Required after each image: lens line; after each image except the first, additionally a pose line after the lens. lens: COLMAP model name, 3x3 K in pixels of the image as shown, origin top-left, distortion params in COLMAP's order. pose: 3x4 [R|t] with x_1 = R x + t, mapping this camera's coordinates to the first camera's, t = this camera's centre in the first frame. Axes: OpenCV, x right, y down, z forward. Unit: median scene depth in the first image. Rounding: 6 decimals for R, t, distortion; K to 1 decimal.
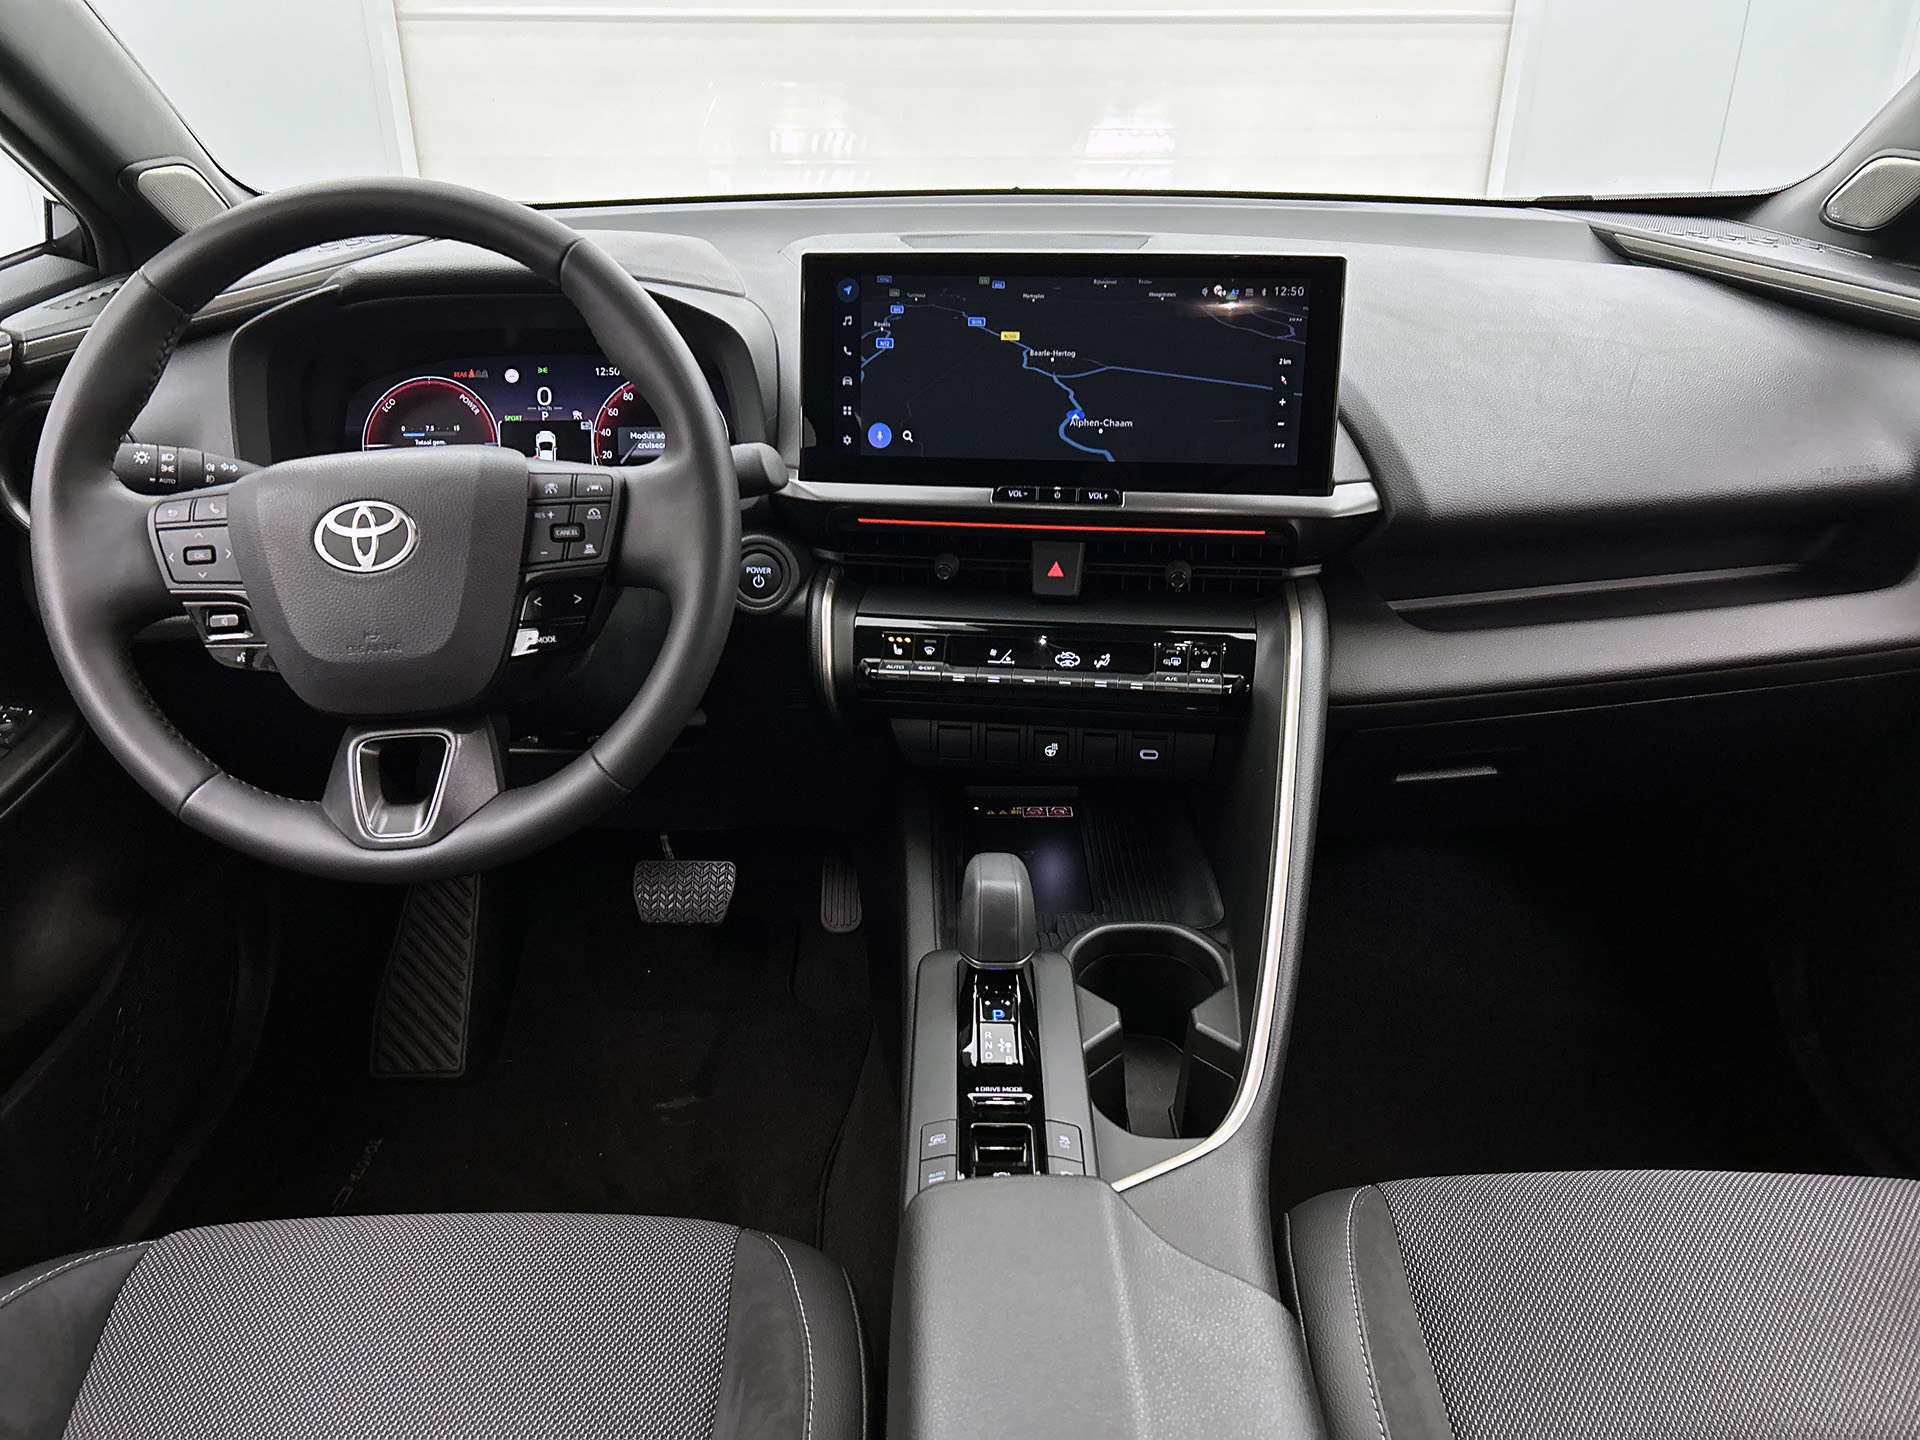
lens RADIAL K [[1459.4, 0, 940.2], [0, 1459.4, 721.3], [0, 0, 1]] dist [0.021722, -0.001799]
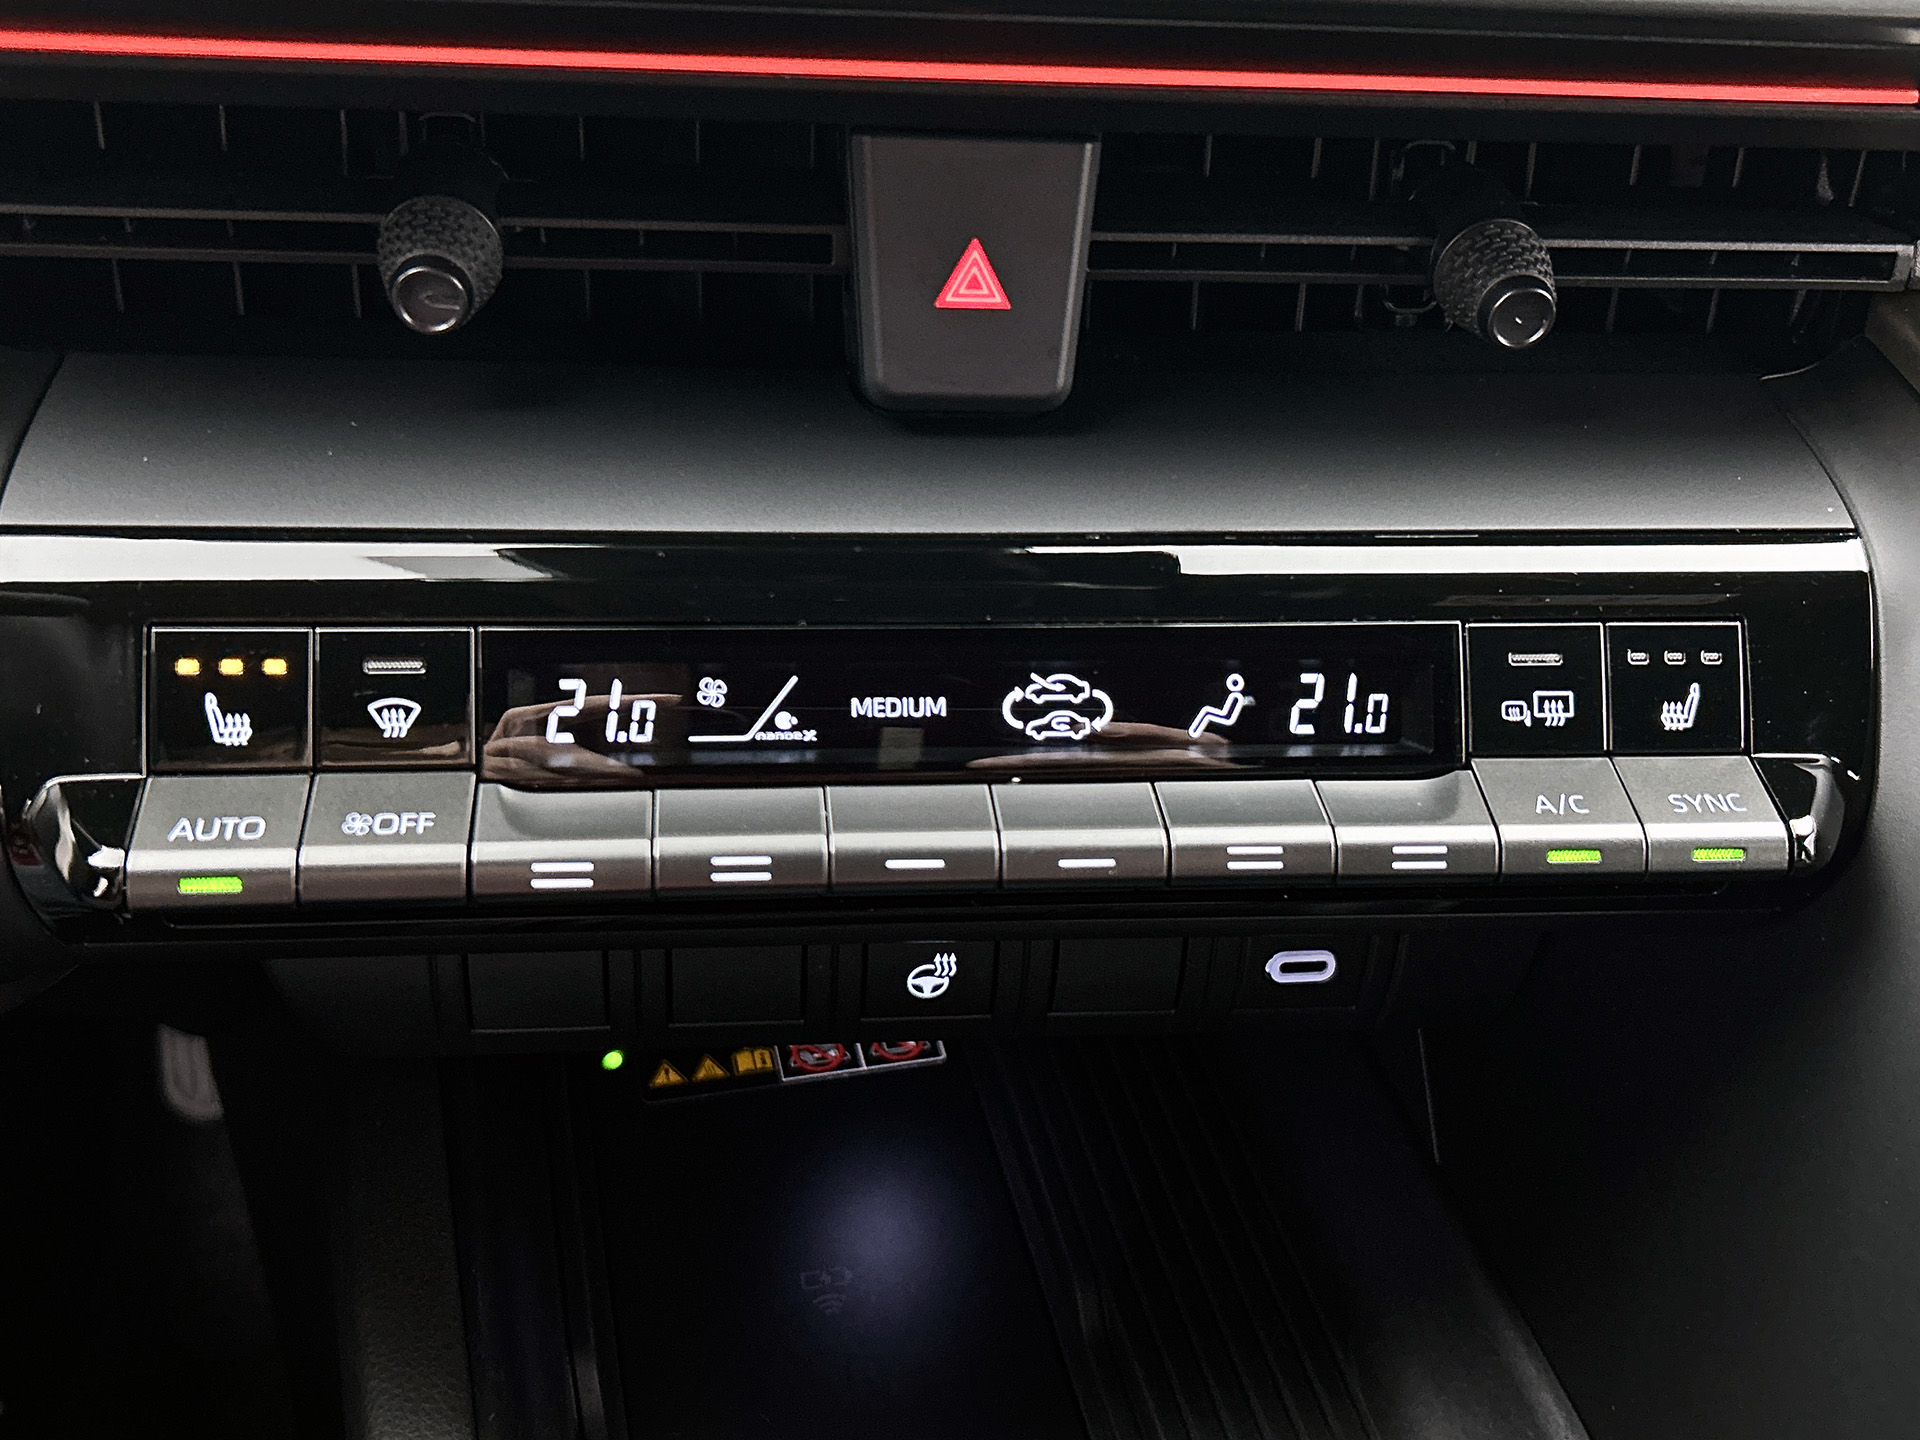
lens RADIAL K [[1999.7, 0, 1014.7], [0, 1999.7, 719.4], [0, 0, 1]] dist [-0.002528, -0.022900]
pose [[0.959627, -0.088026, 0.267149, 0.000937], [0.030917, 0.977024, 0.210876, -0.103886], [-0.279573, -0.194103, 0.940299, 0.721380]]
